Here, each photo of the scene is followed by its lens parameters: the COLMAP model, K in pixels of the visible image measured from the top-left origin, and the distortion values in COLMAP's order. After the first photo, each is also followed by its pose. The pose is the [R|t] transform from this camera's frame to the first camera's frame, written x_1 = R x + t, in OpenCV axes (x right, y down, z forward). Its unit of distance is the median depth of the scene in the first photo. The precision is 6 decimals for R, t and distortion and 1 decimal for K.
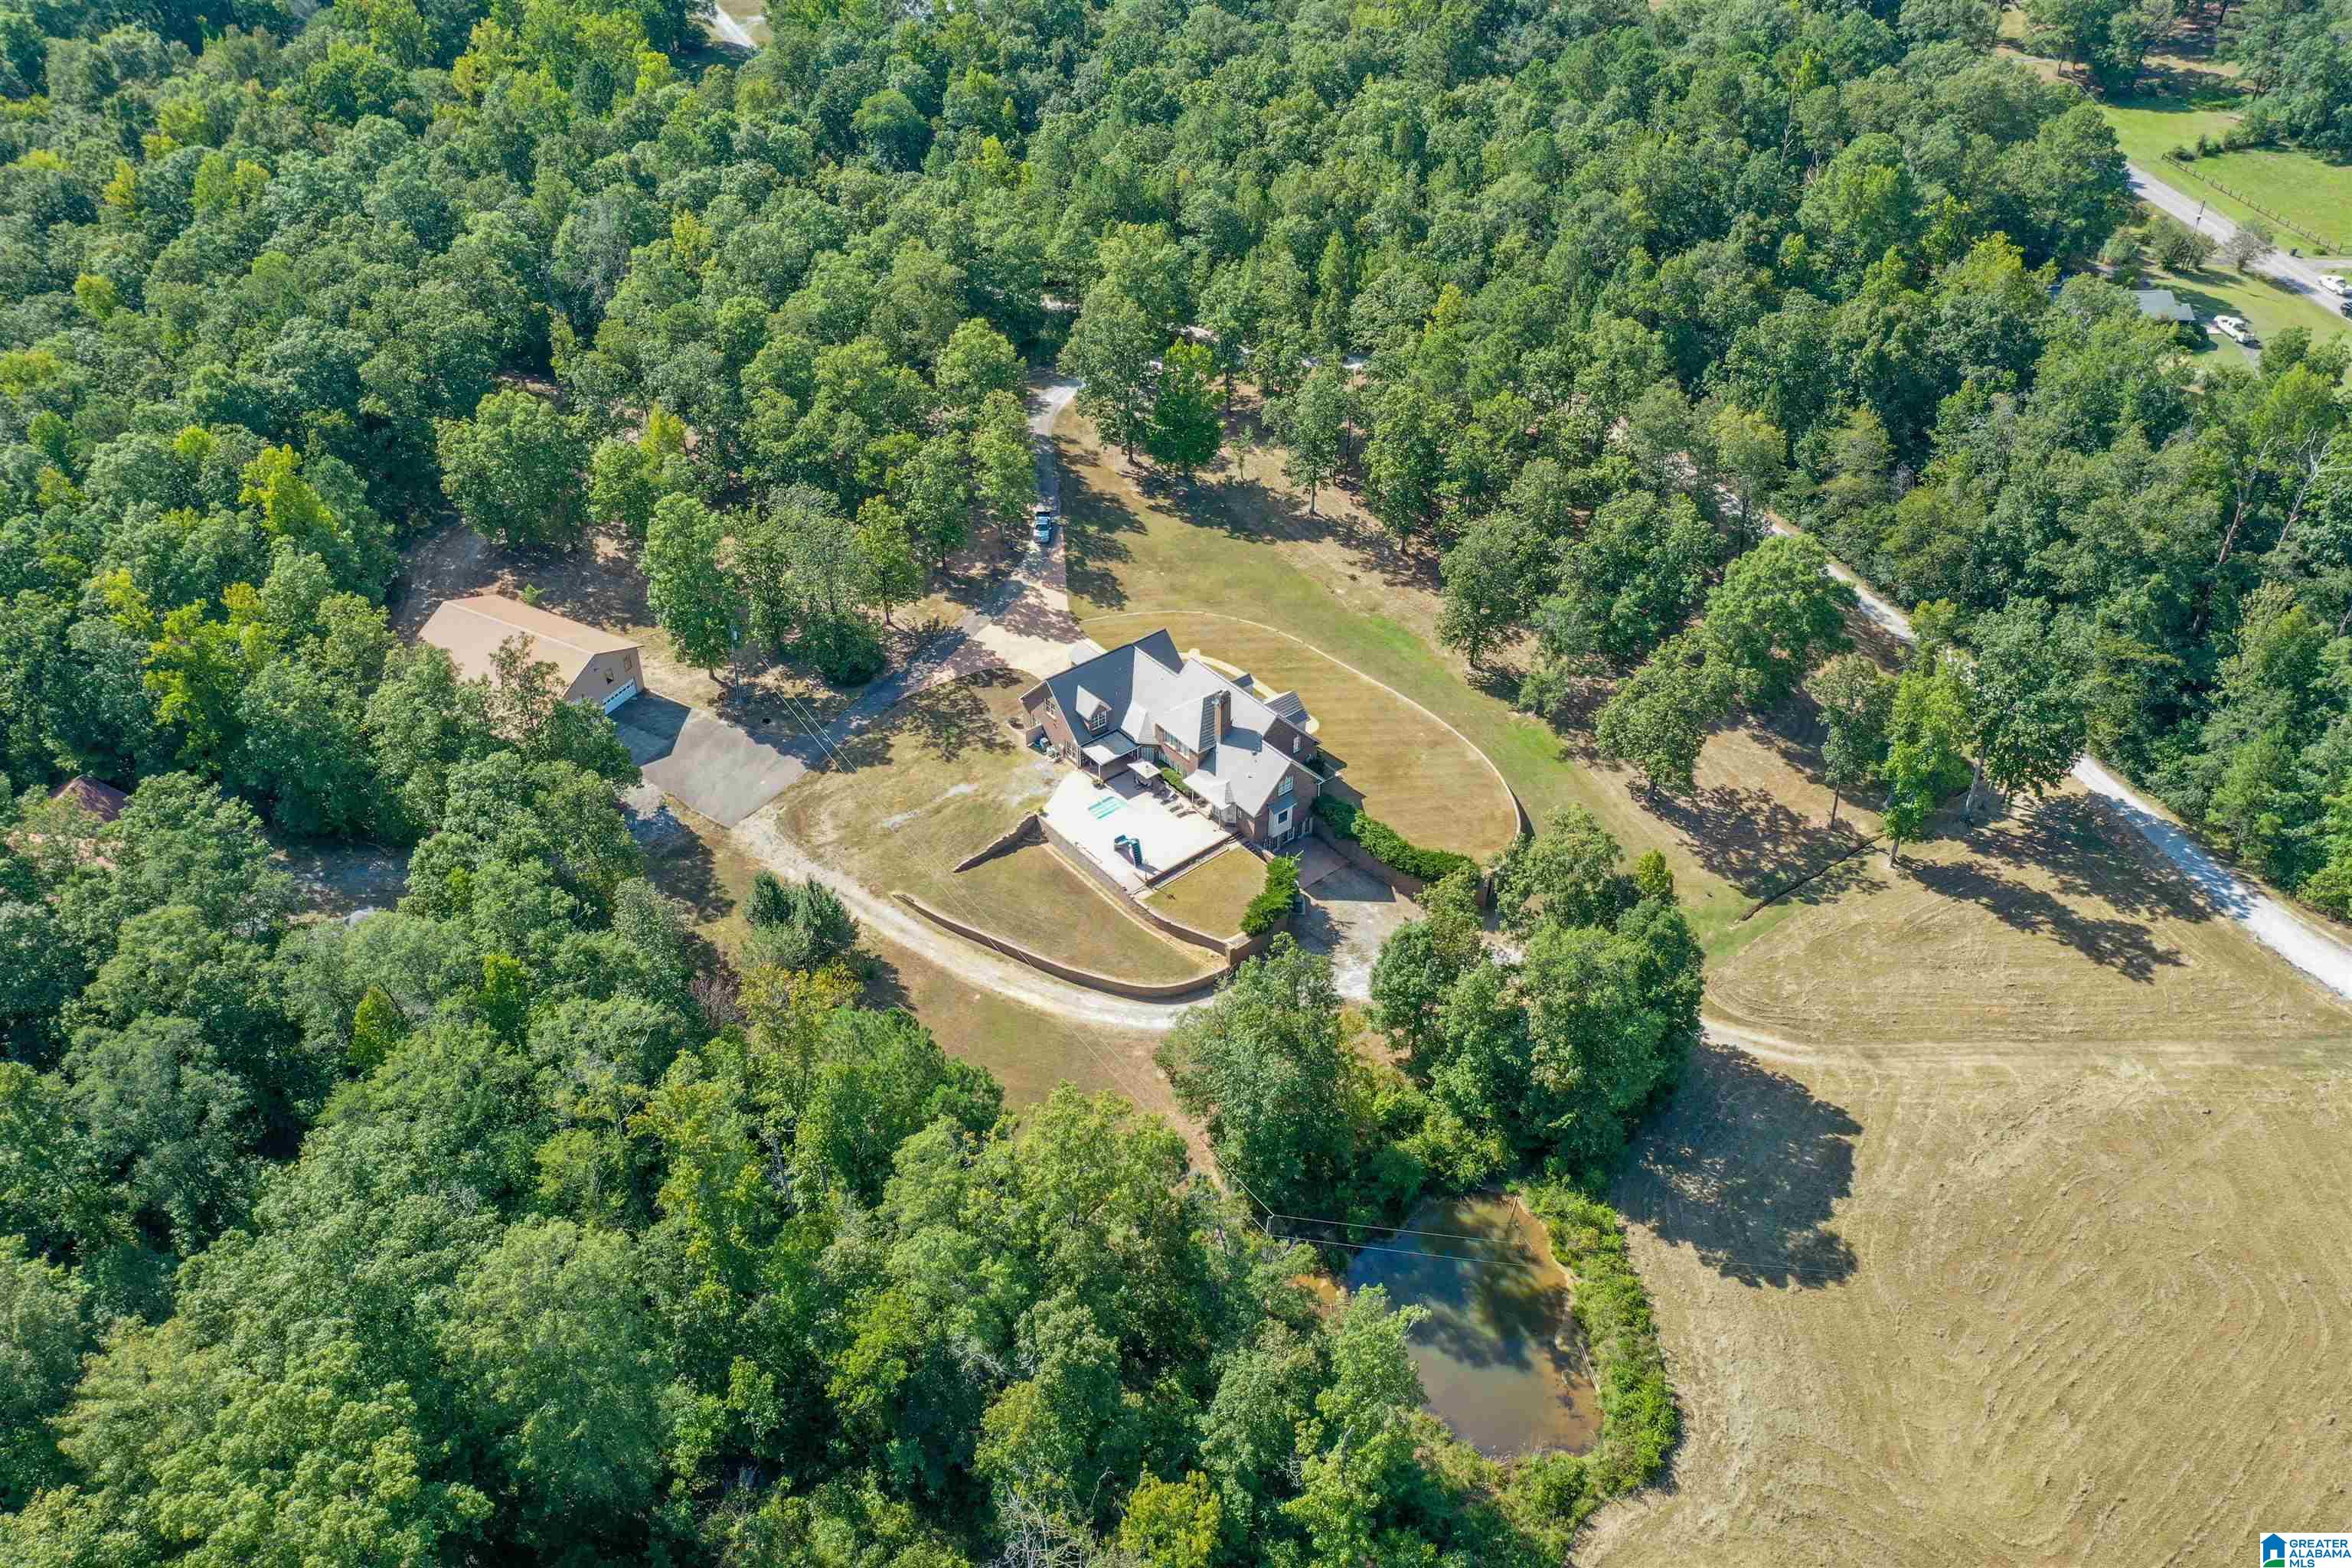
lens RADIAL K [[1851.2, 0, 1165.5], [0, 1851.2, 773.4], [0, 0, 1]] dist [0.009900, -0.002049]
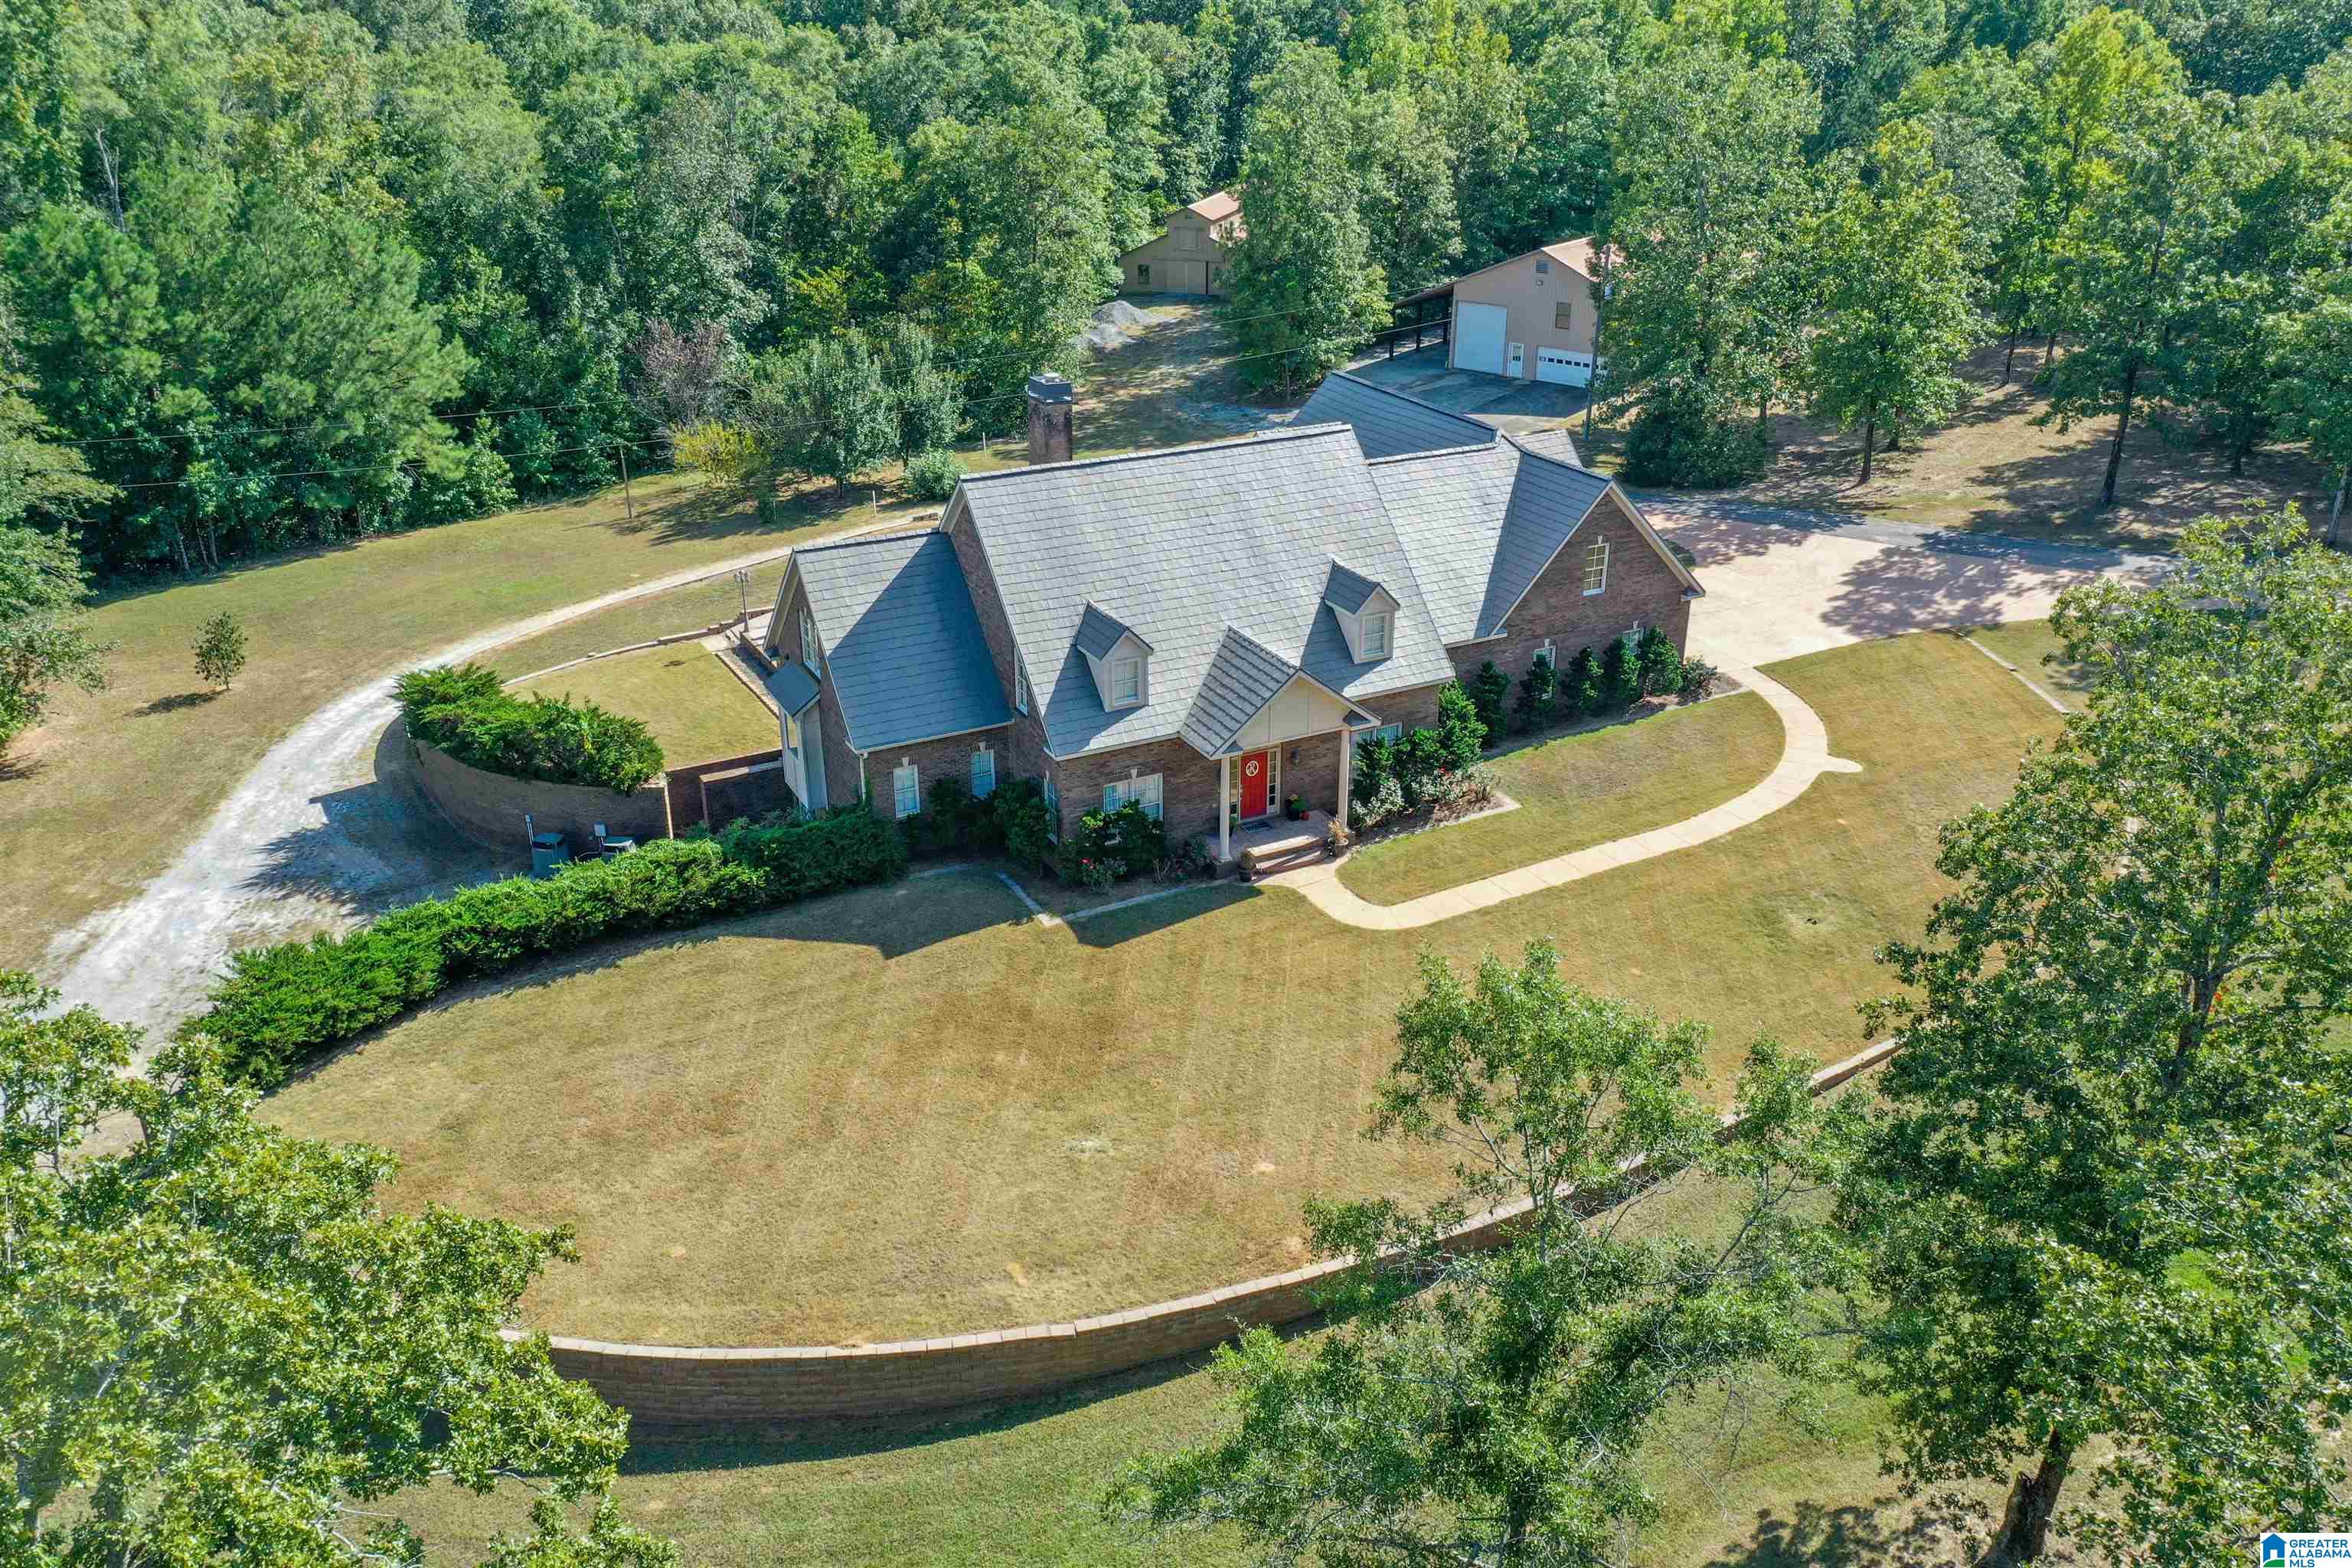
lens RADIAL K [[1851.2, 0, 1175.6], [0, 1851.2, 777.5], [0, 0, 1]] dist [0.009900, -0.002049]
pose [[-0.198048, 0.396681, -0.896338, 0.318029], [-0.588849, 0.682897, 0.432329, -0.138529], [0.783603, 0.613429, 0.098339, 0.974506]]
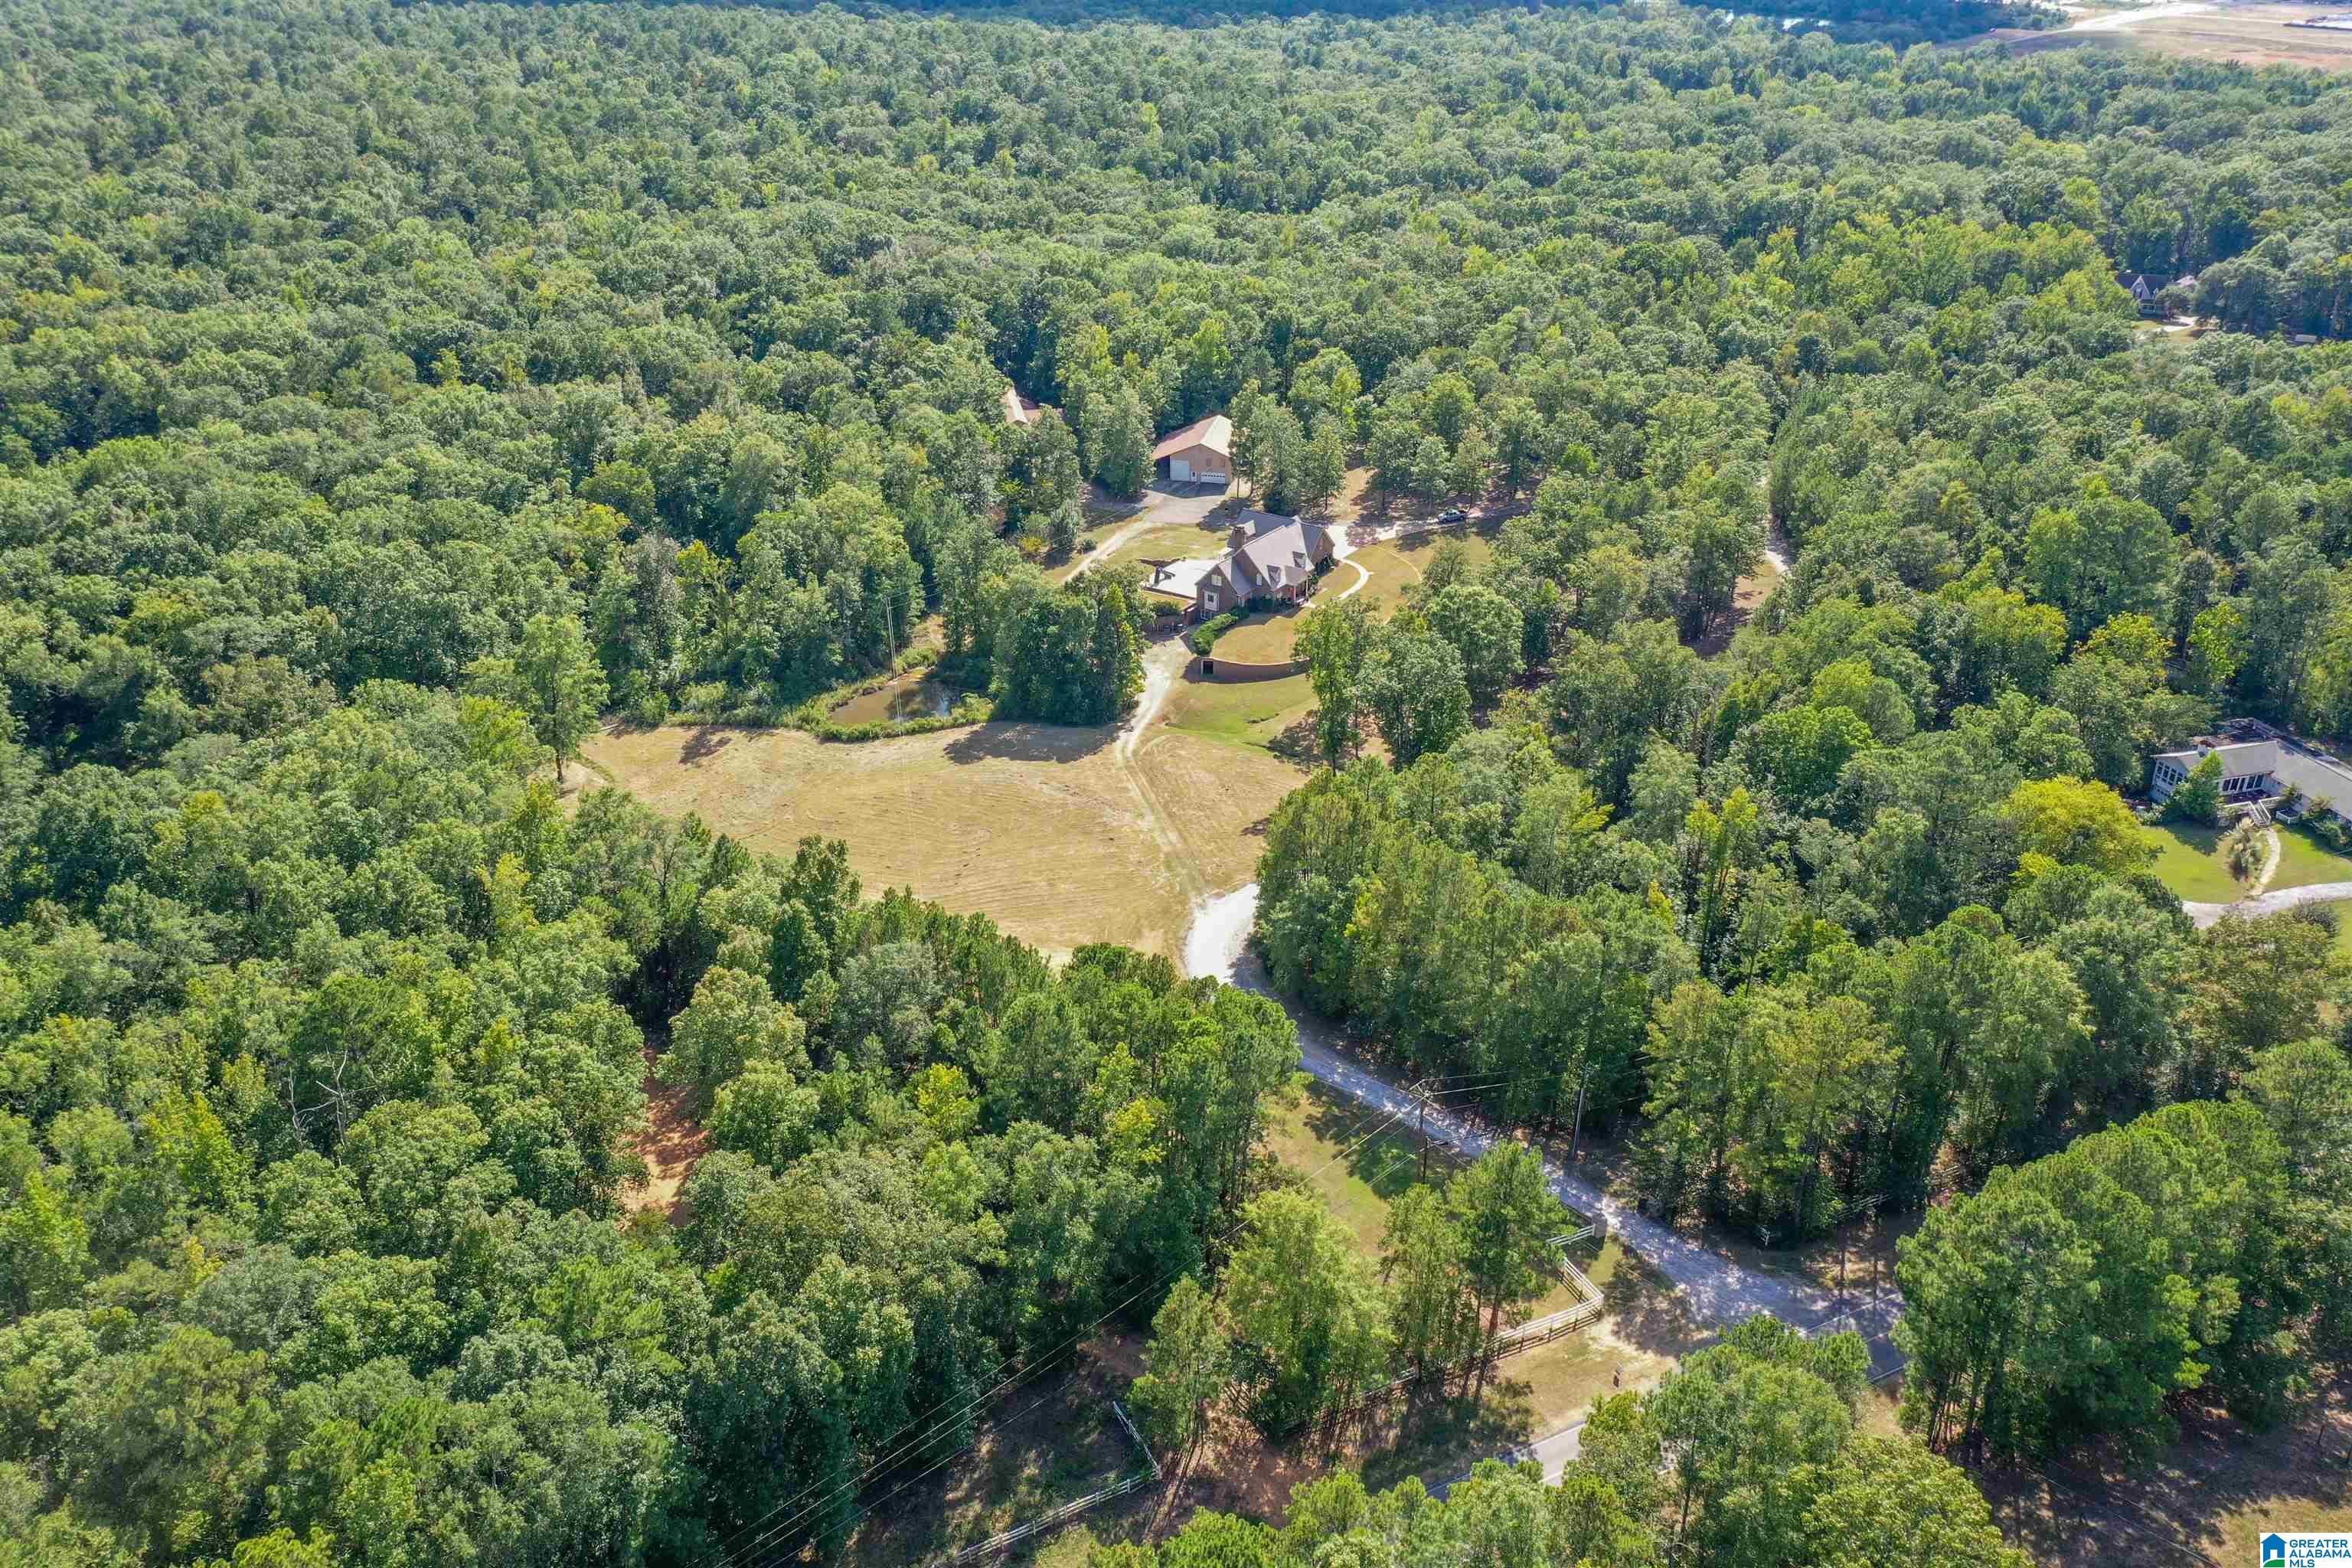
lens RADIAL K [[1851.2, 0, 1162.7], [0, 1851.2, 783.1], [0, 0, 1]] dist [0.009900, -0.002049]
pose [[0.284596, 0.422767, -0.860391, 1.504309], [-0.575950, 0.792873, 0.199082, -0.146586], [0.766347, 0.438884, 0.469141, 0.232699]]
